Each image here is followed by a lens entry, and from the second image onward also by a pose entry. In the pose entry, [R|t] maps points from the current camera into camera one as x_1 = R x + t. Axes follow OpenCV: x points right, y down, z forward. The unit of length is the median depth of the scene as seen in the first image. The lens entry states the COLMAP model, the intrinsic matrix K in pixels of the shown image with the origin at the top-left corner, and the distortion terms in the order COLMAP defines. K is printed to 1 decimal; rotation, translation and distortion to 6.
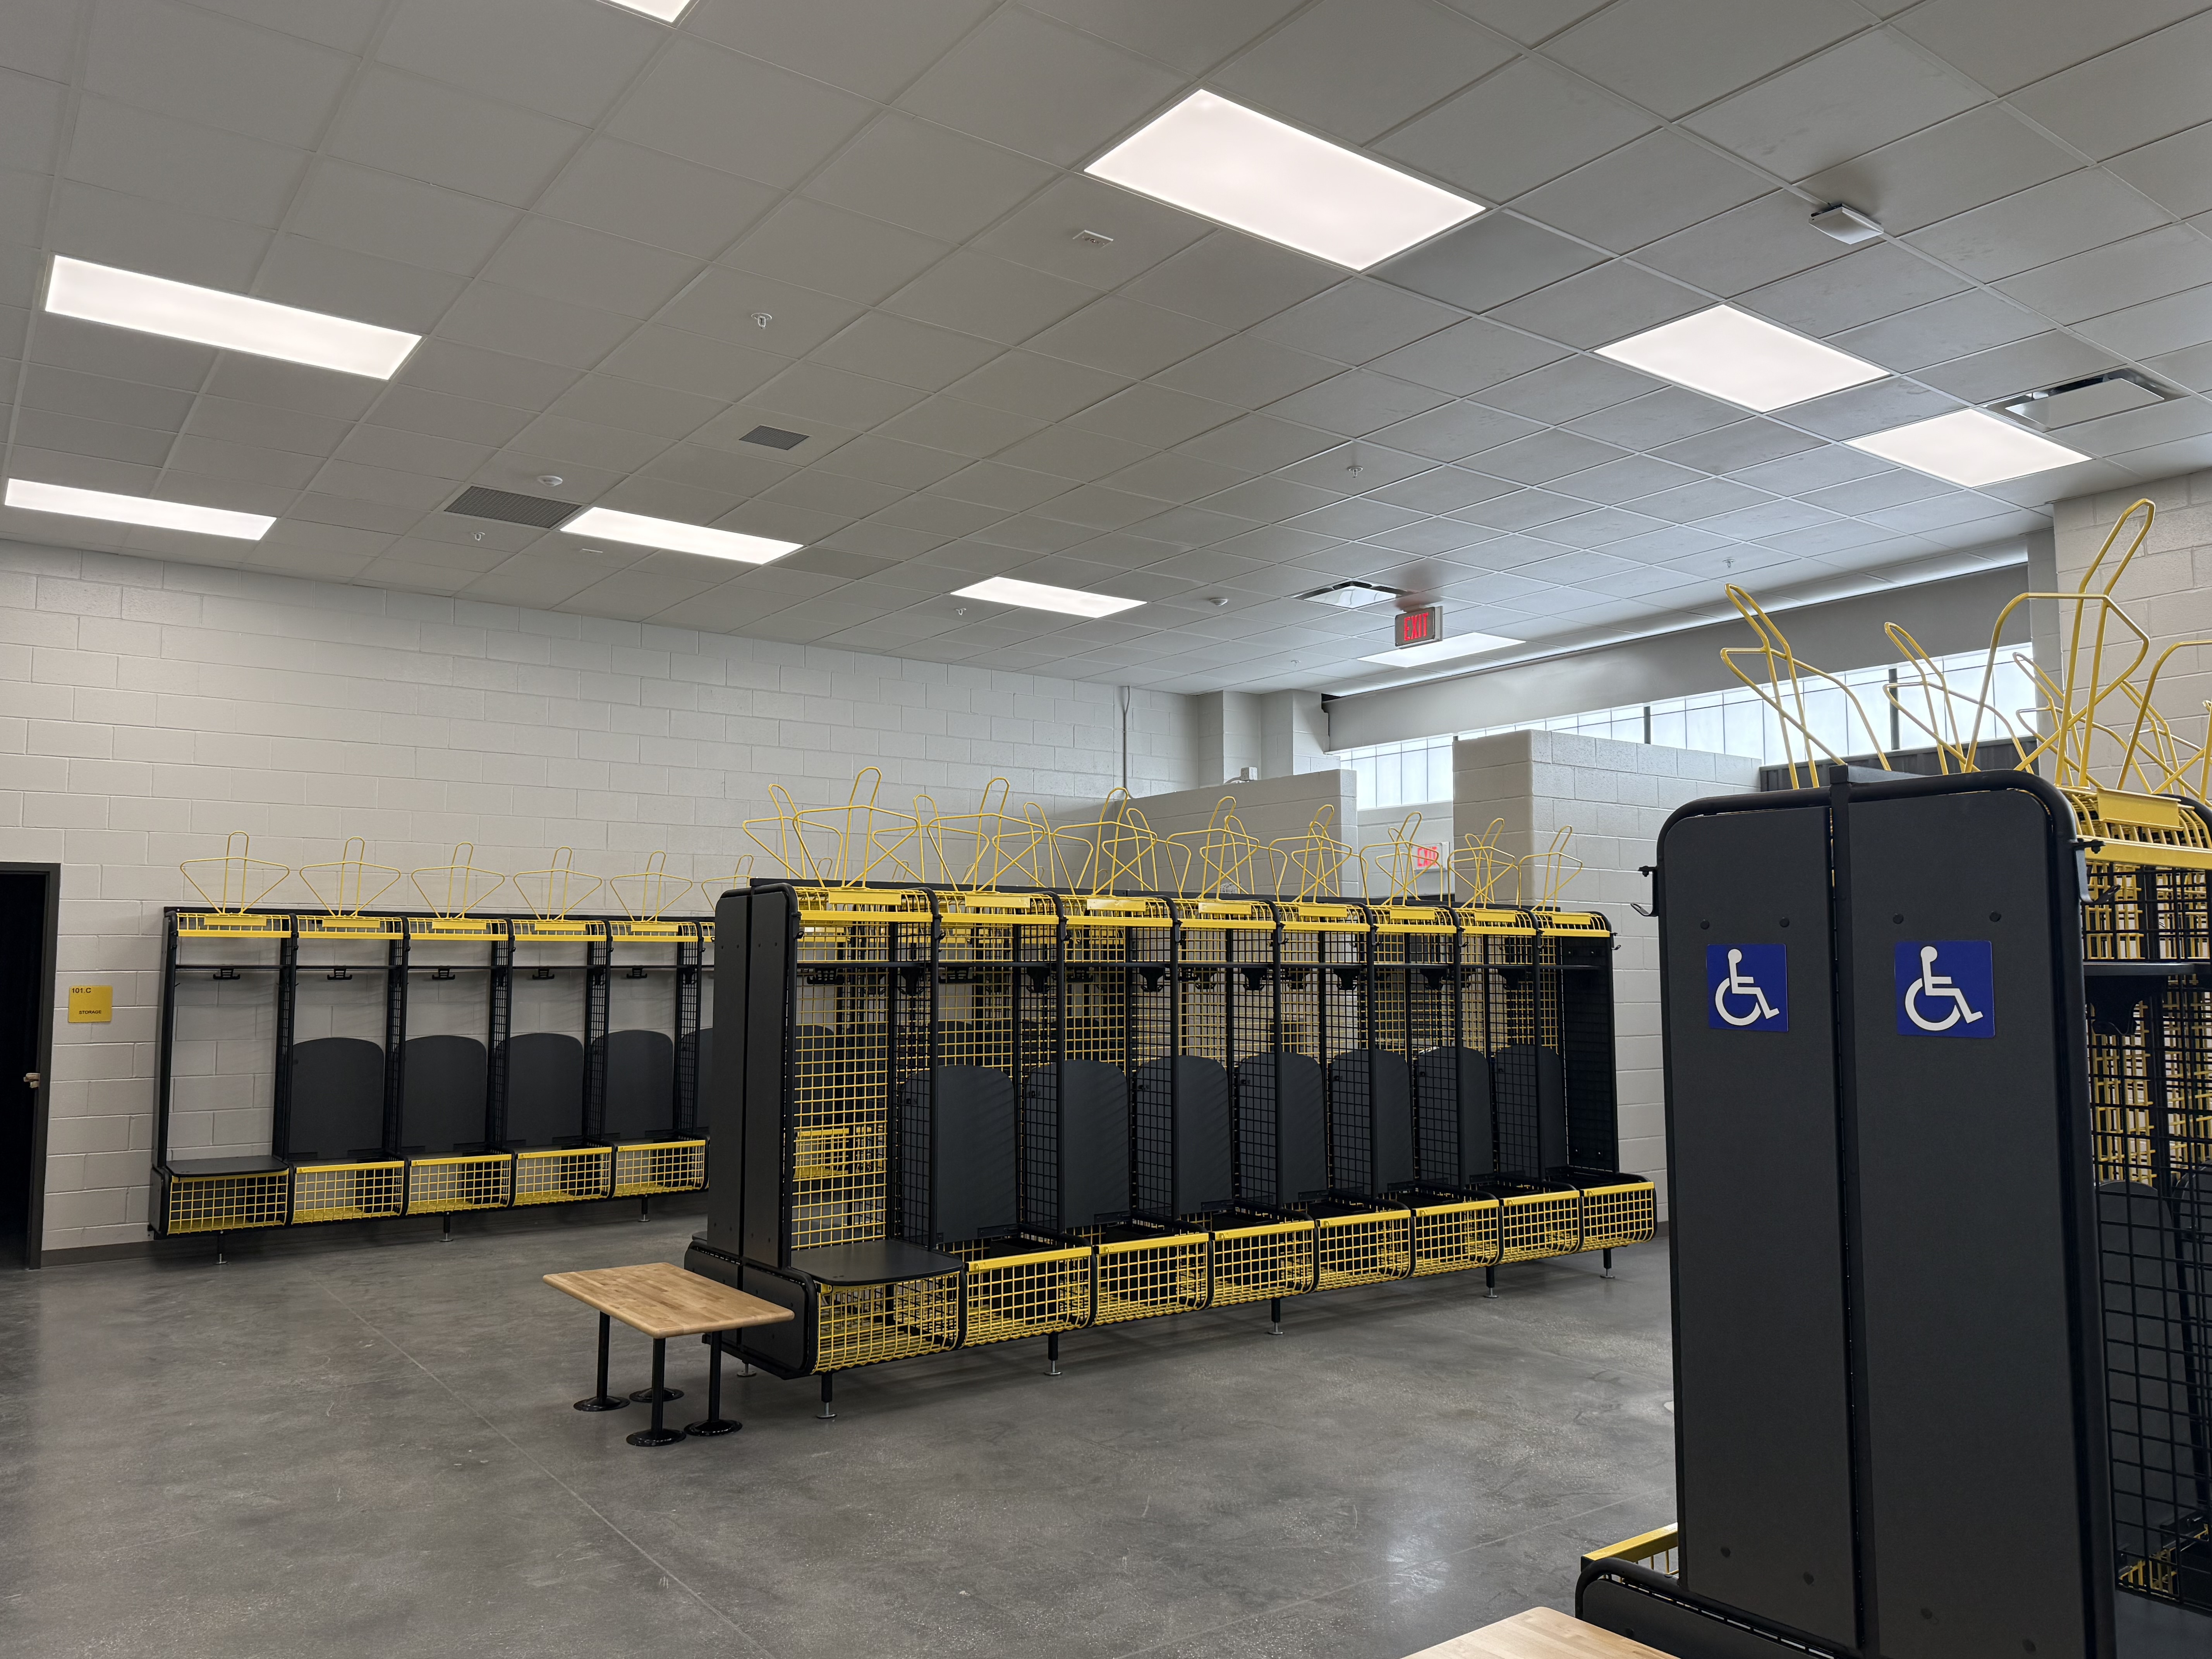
lens RADIAL K [[1592.6, 0, 1043.5], [0, 1592.6, 833.7], [0, 0, 1]] dist [0.135031, -0.244874]
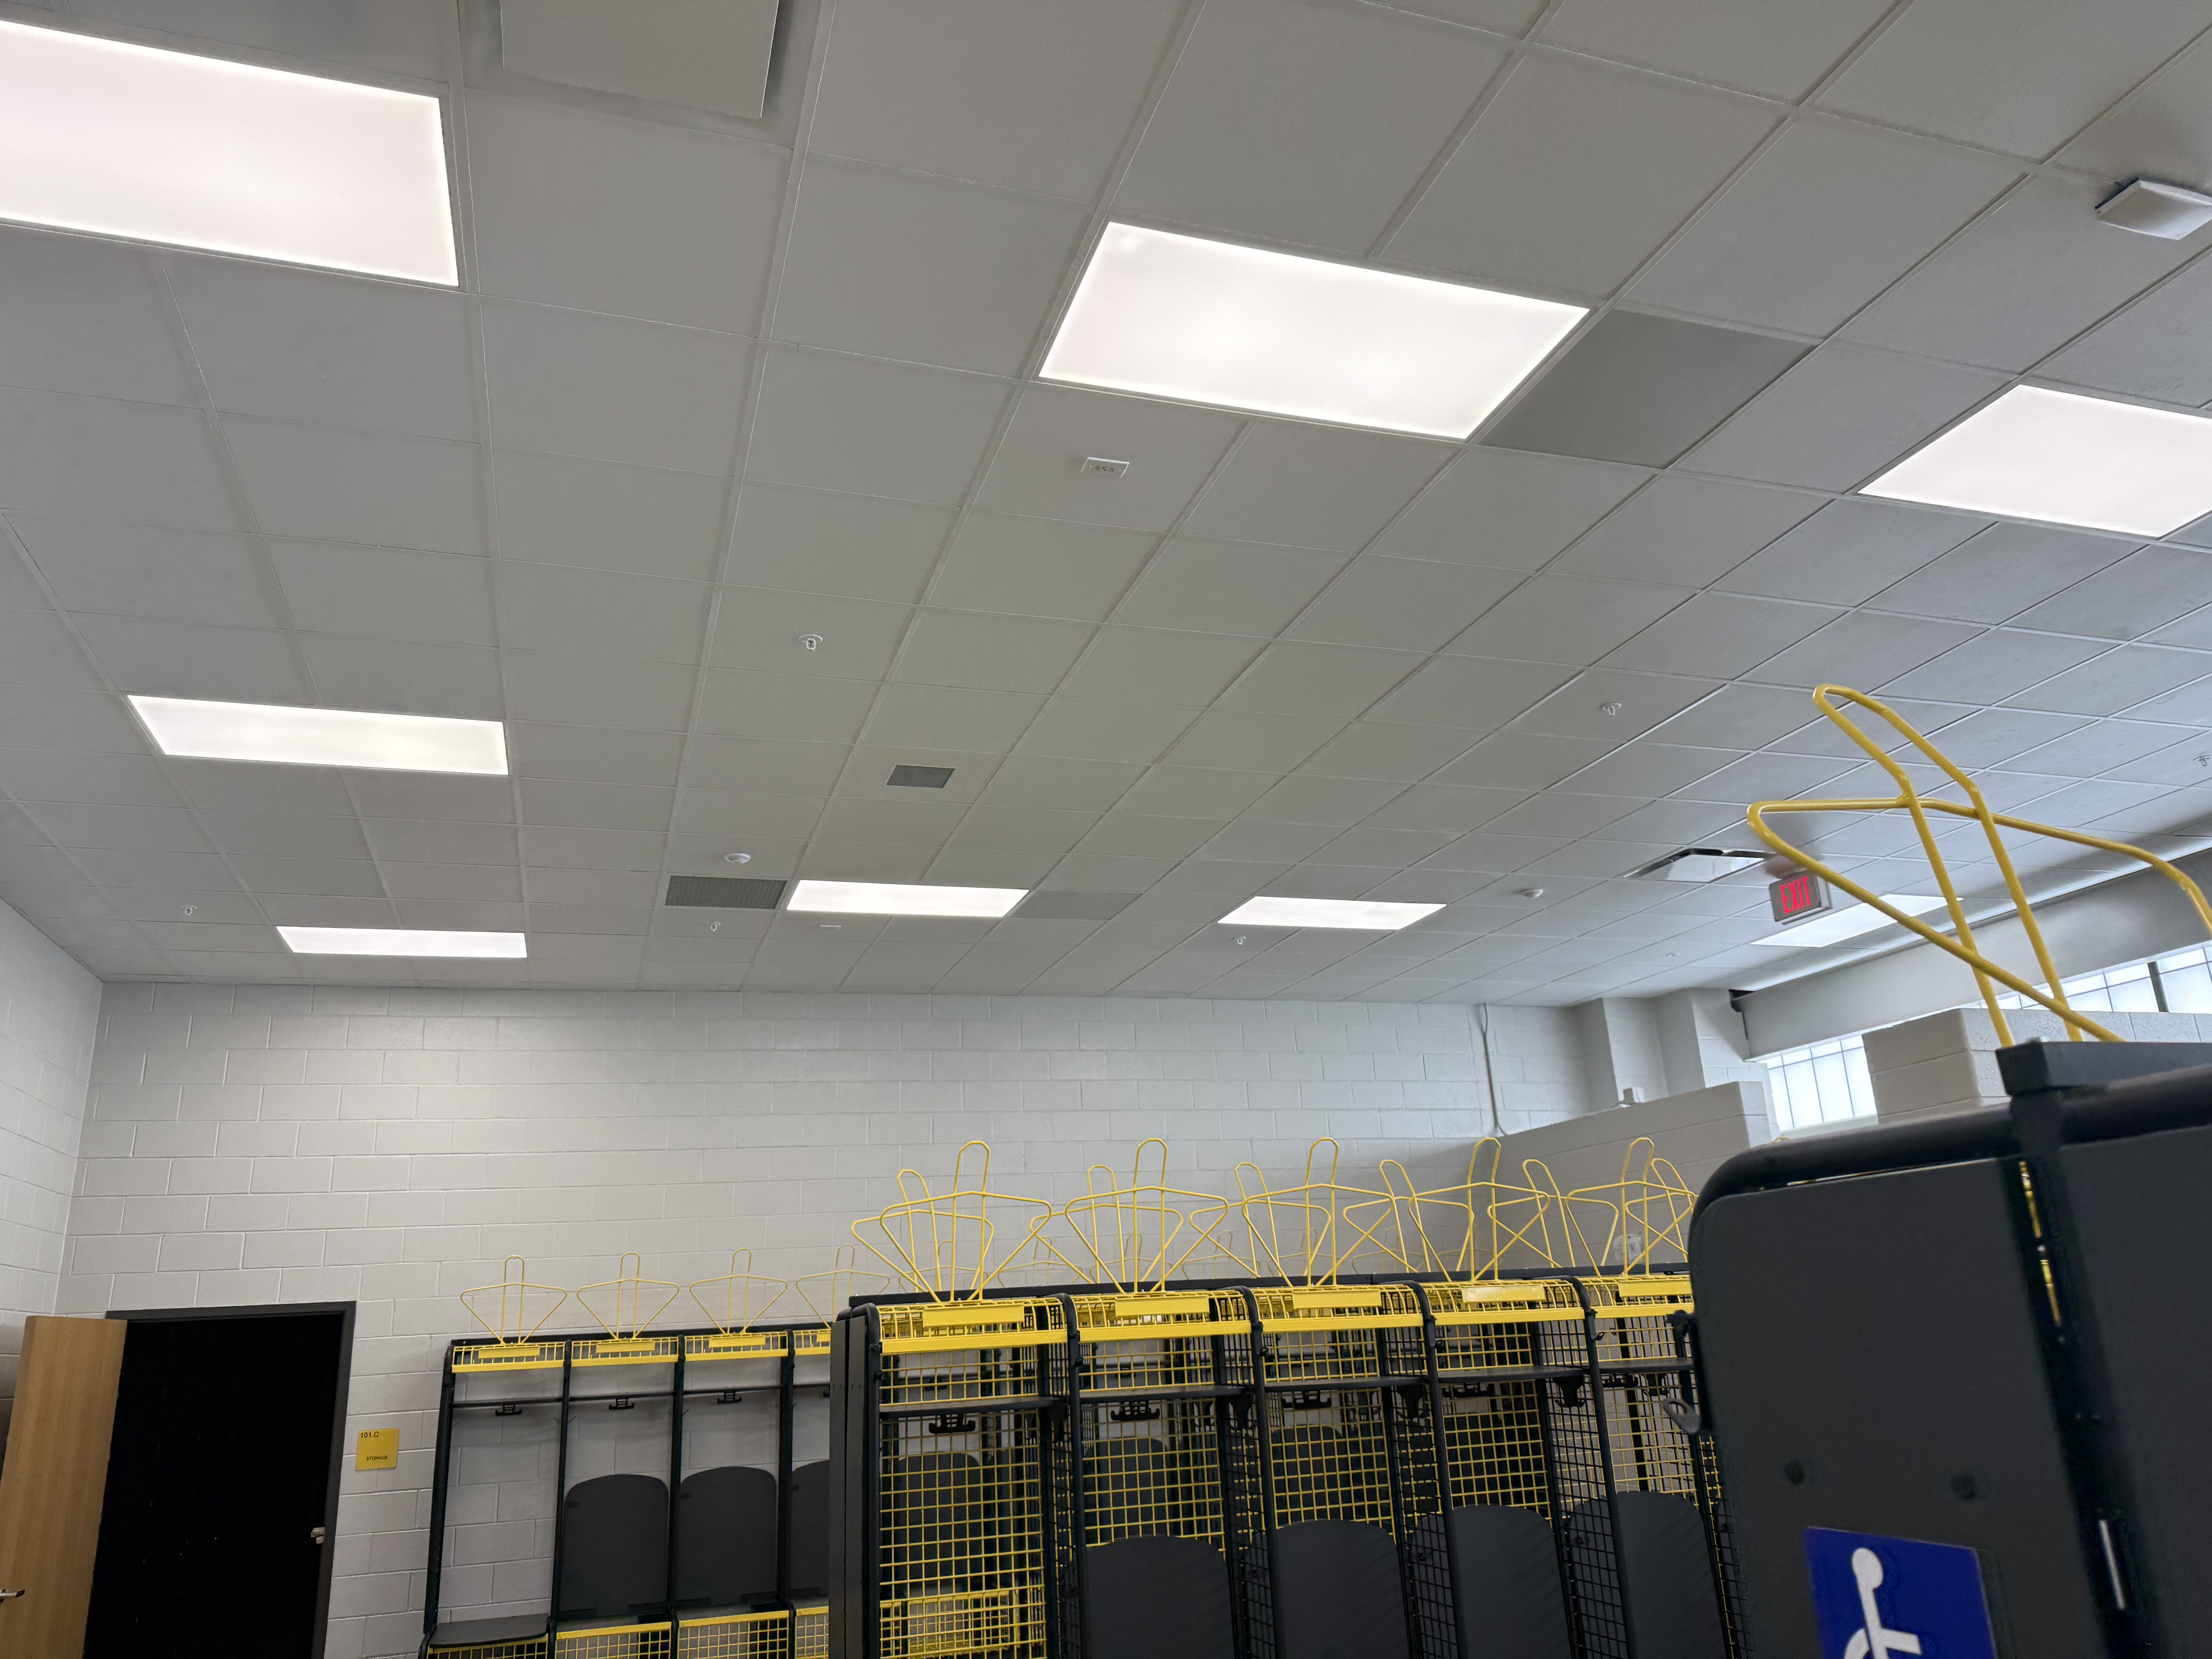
lens RADIAL K [[1553.9, 0, 1098.7], [0, 1553.9, 862.7], [0, 0, 1]] dist [0.043958, -0.061805]
pose [[0.952614, -0.131578, -0.274251, 0.122617], [0.074525, 0.975082, -0.208954, -0.008971], [0.294910, 0.178614, 0.938683, 0.177212]]
